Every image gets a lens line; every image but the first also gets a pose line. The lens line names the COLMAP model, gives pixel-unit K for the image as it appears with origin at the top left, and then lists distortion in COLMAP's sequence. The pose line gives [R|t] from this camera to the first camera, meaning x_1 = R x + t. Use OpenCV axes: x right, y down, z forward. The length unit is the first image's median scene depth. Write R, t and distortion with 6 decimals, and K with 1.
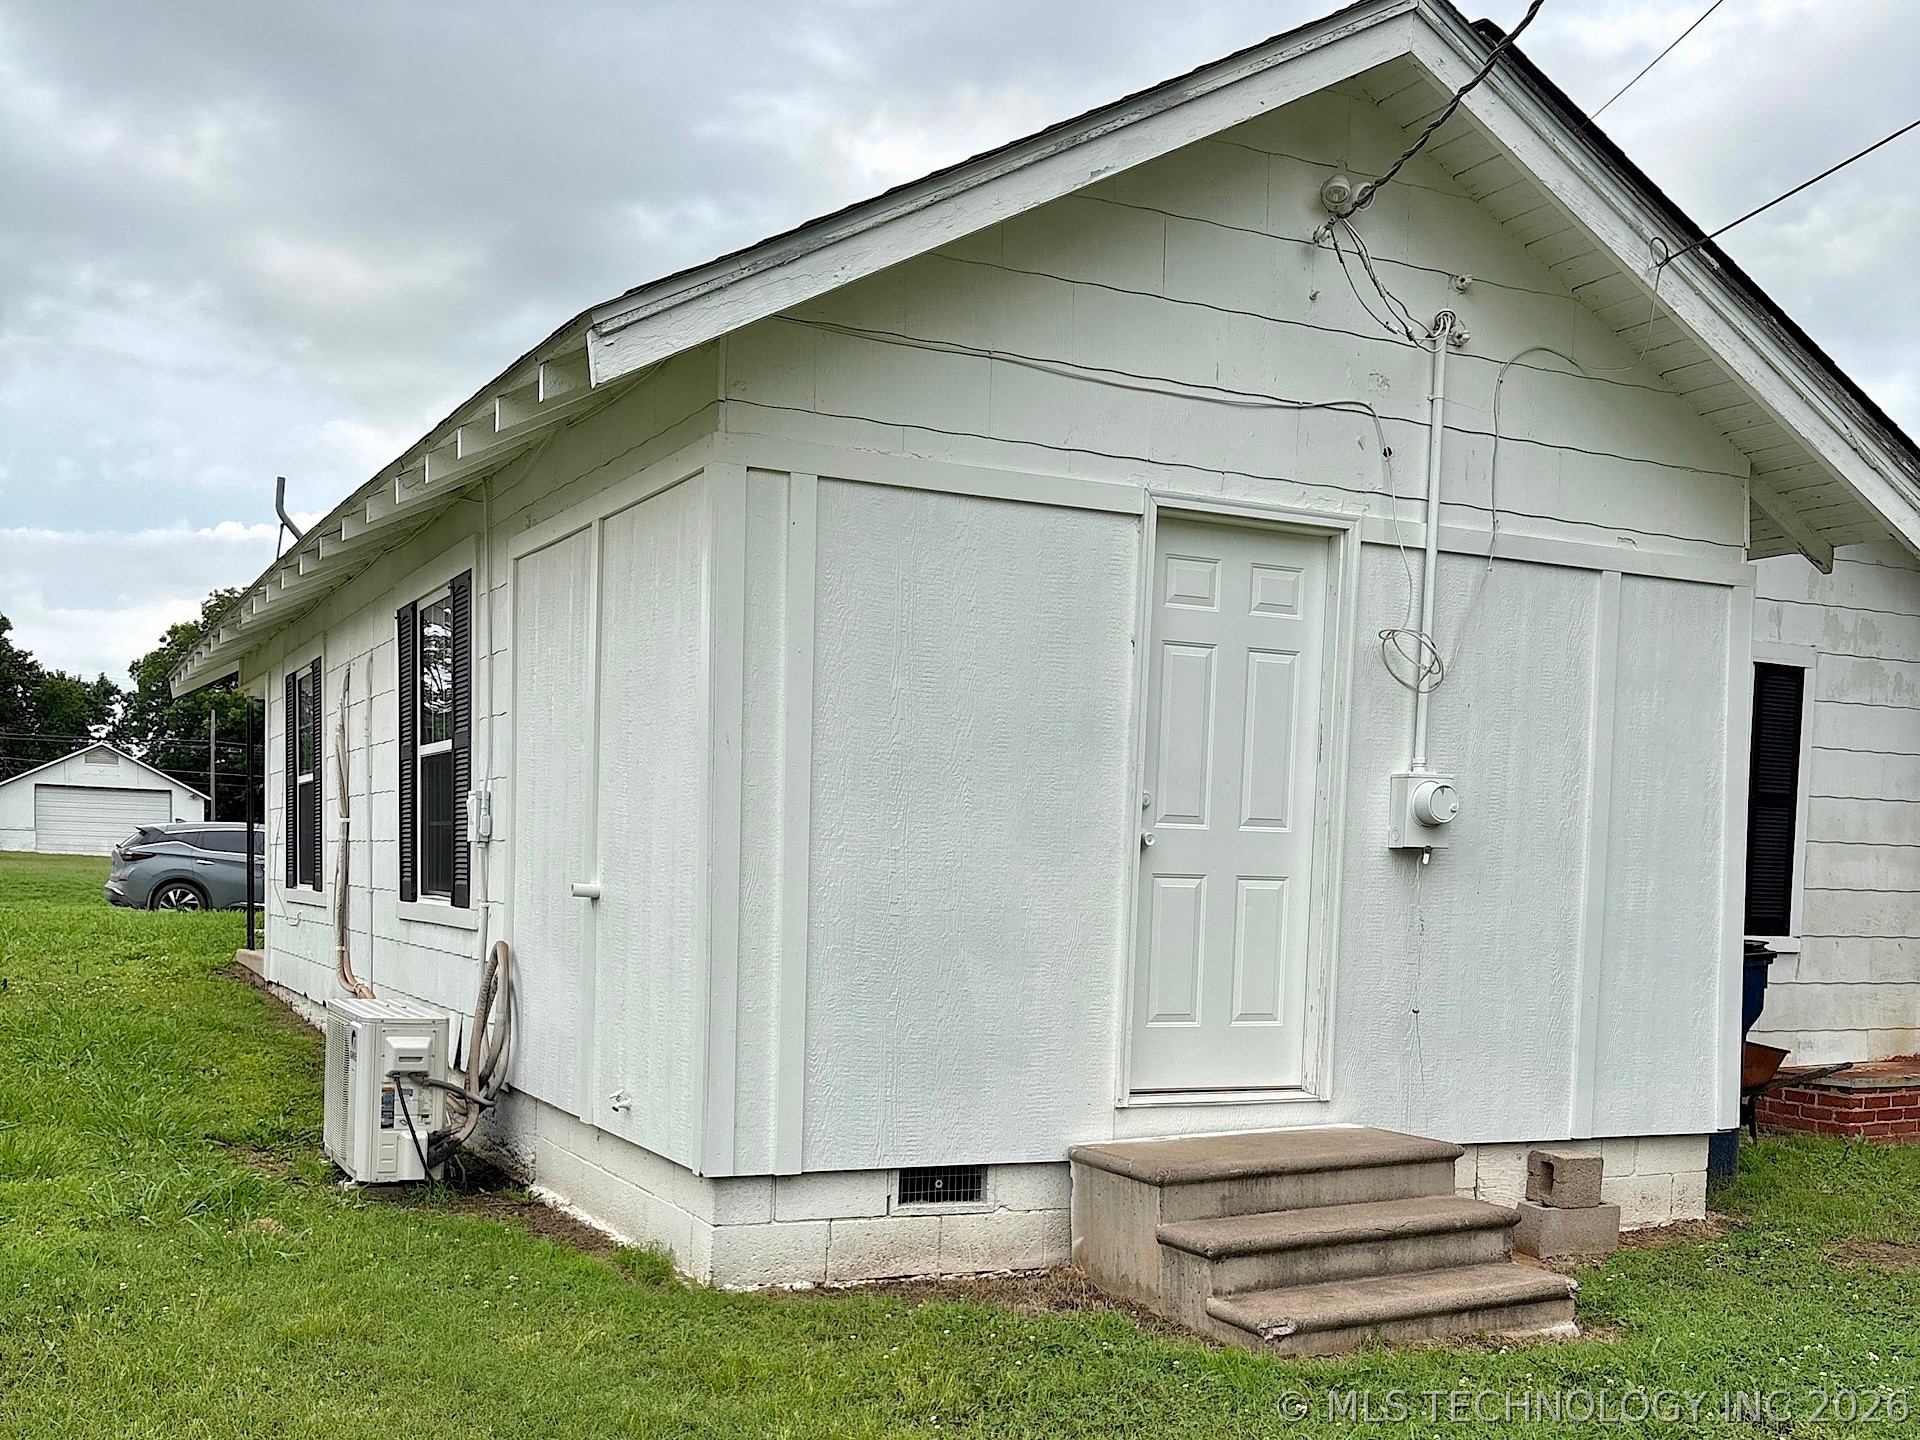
lens RADIAL K [[1936.0, 0, 962.4], [0, 1936.0, 987.9], [0, 0, 1]] dist [0.040555, 0.000000]
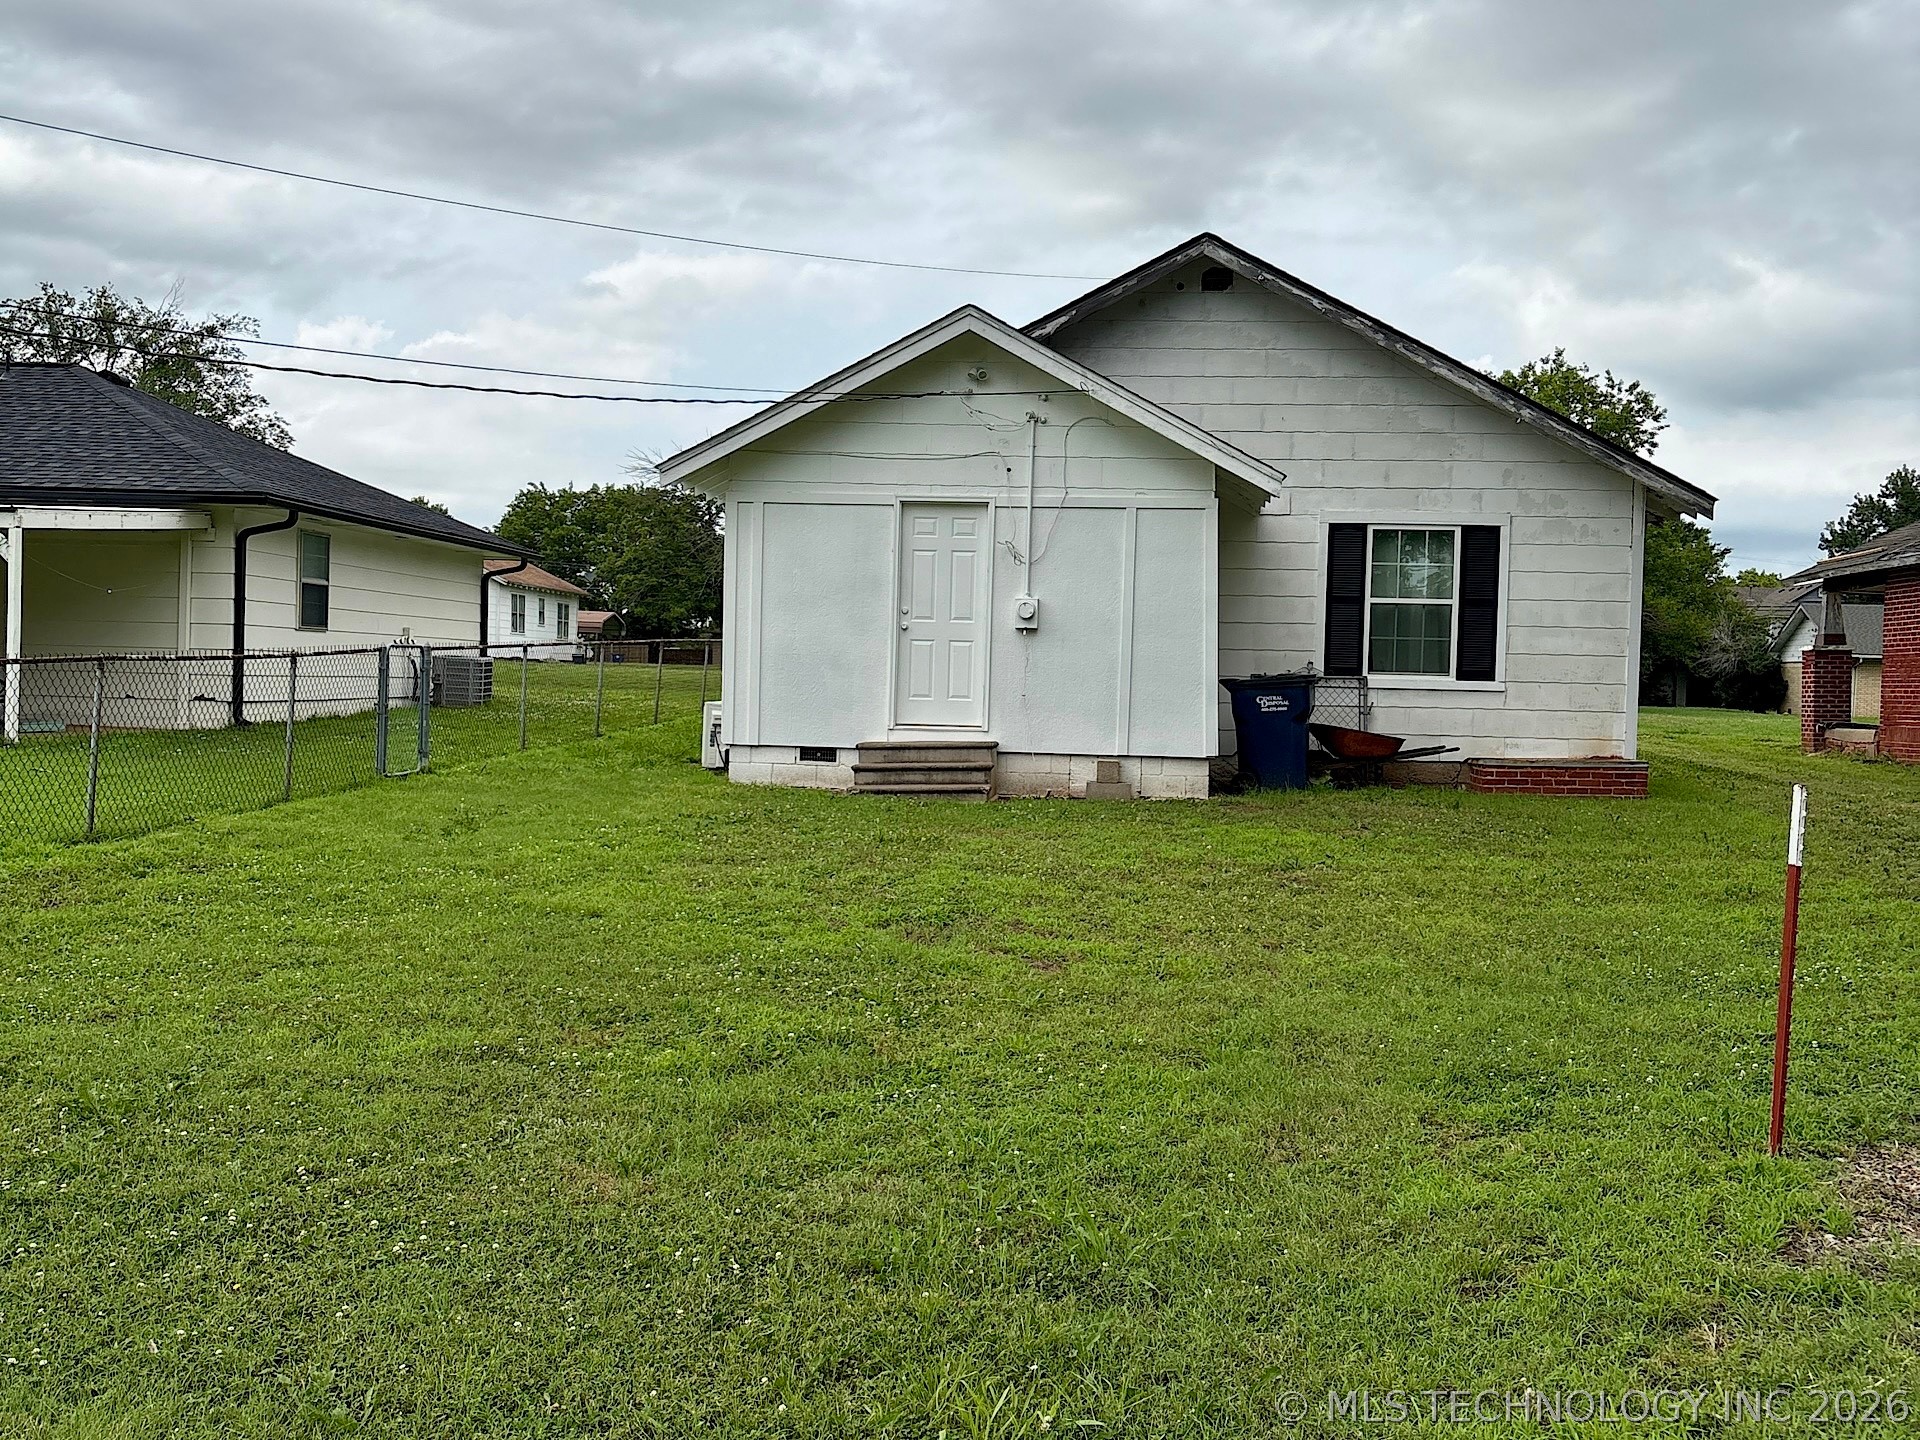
lens RADIAL K [[1936.0, 0, 919.9], [0, 1936.0, 712.9], [0, 0, 1]] dist [0.040555, 0.000000]
pose [[0.853706, 0.004240, -0.520737, 1.397239], [-0.031390, 0.998568, -0.043331, 0.144080], [0.519808, 0.053338, 0.852617, -1.137698]]
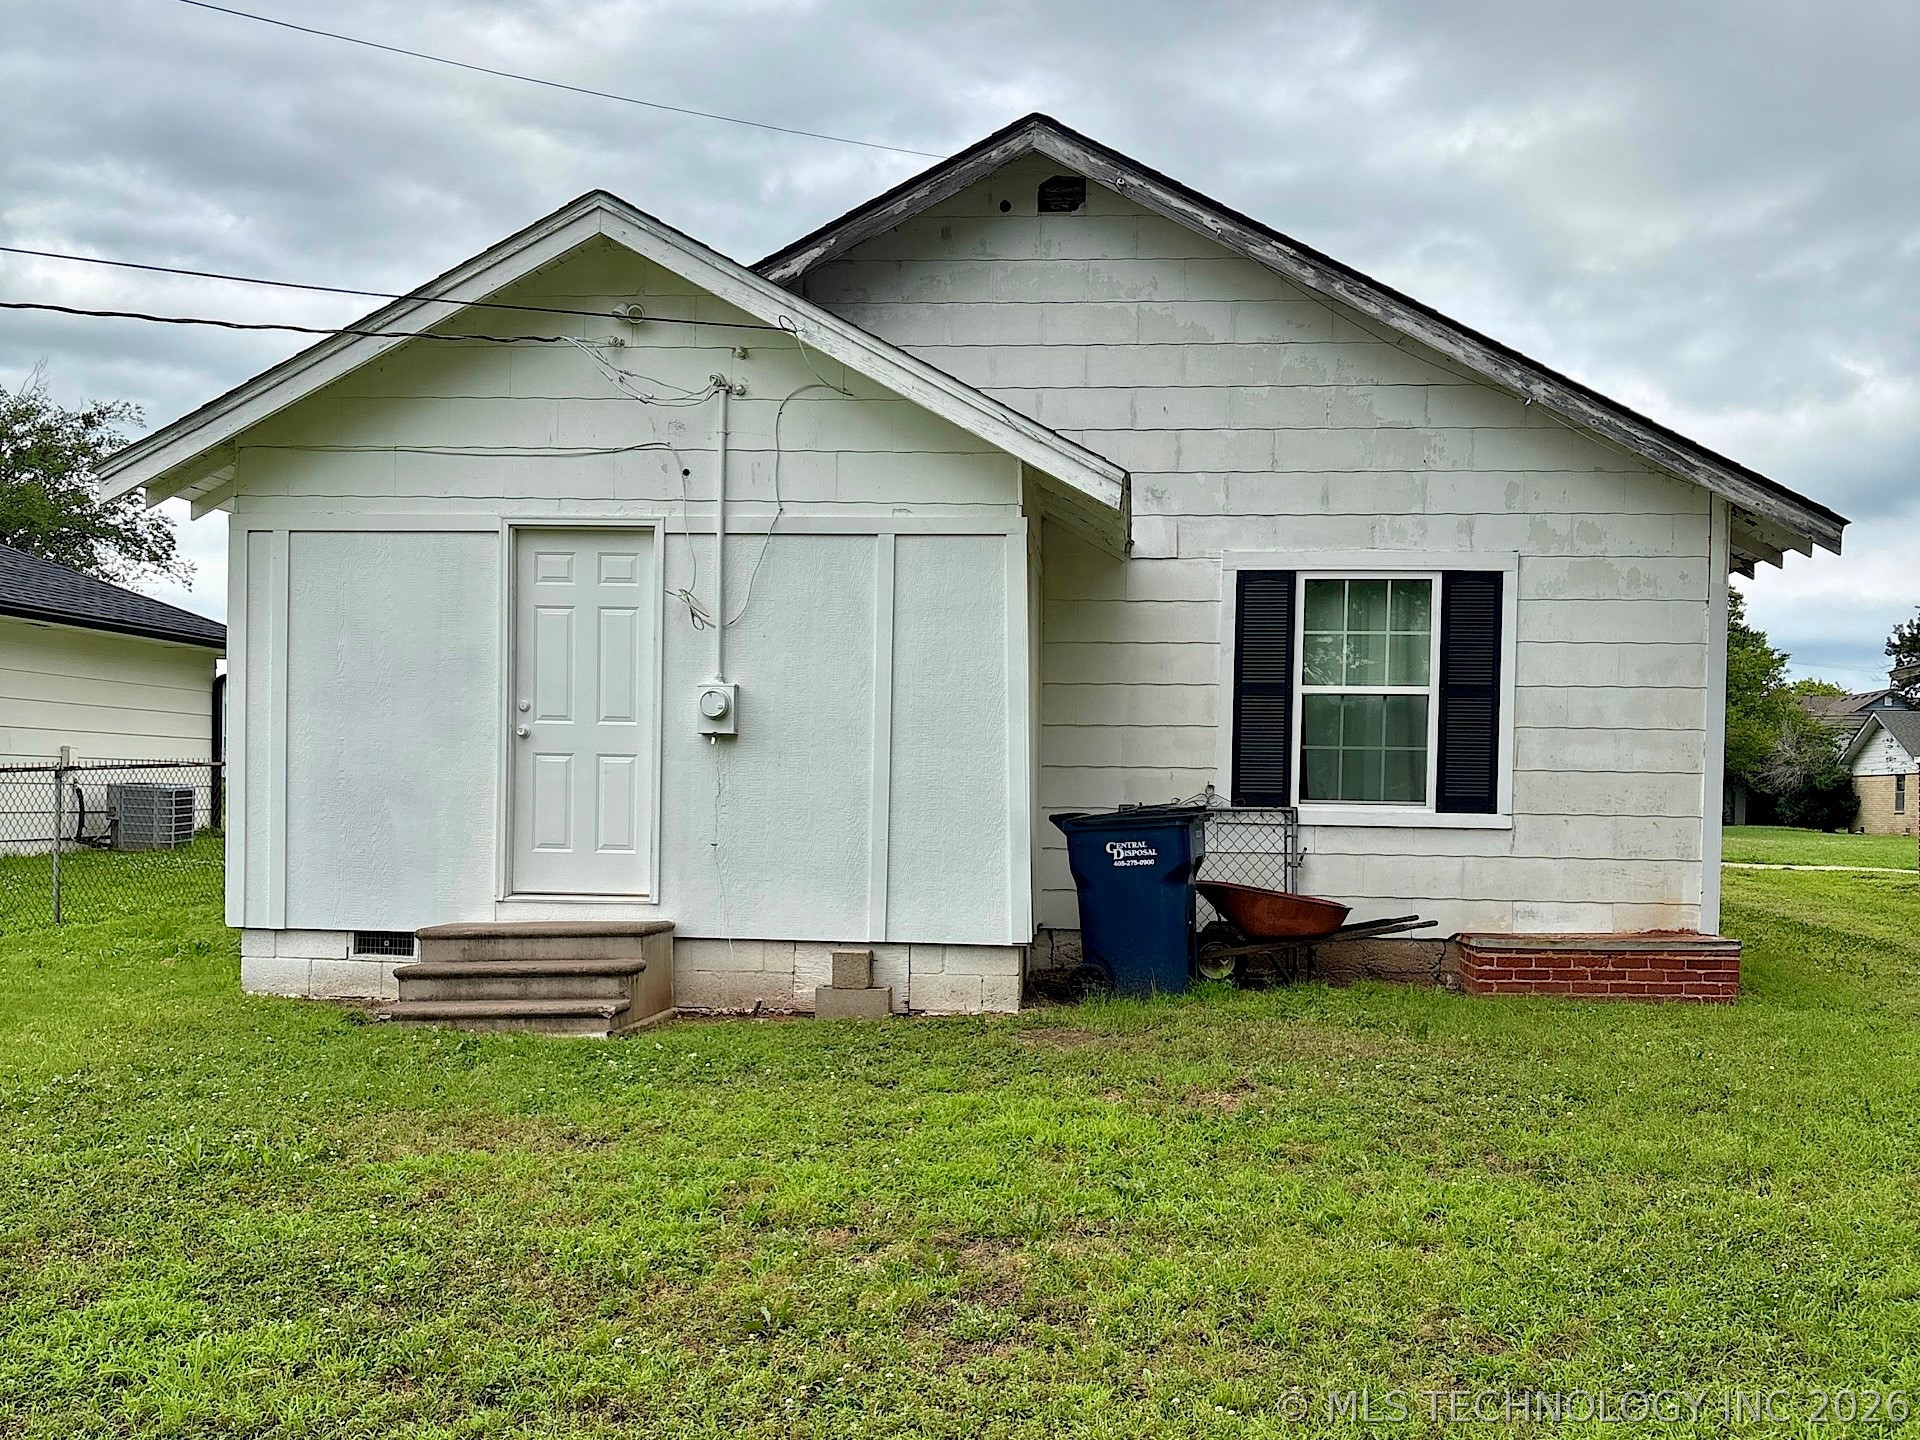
lens RADIAL K [[1969.6, 0, 948.6], [0, 1969.6, 808.1], [0, 0, 1]] dist [0.052670, 0.000000]
pose [[0.852159, -0.008912, -0.523206, 1.178823], [-0.024358, 0.998096, -0.056673, 0.065055], [0.522715, 0.061039, 0.850319, -0.174751]]
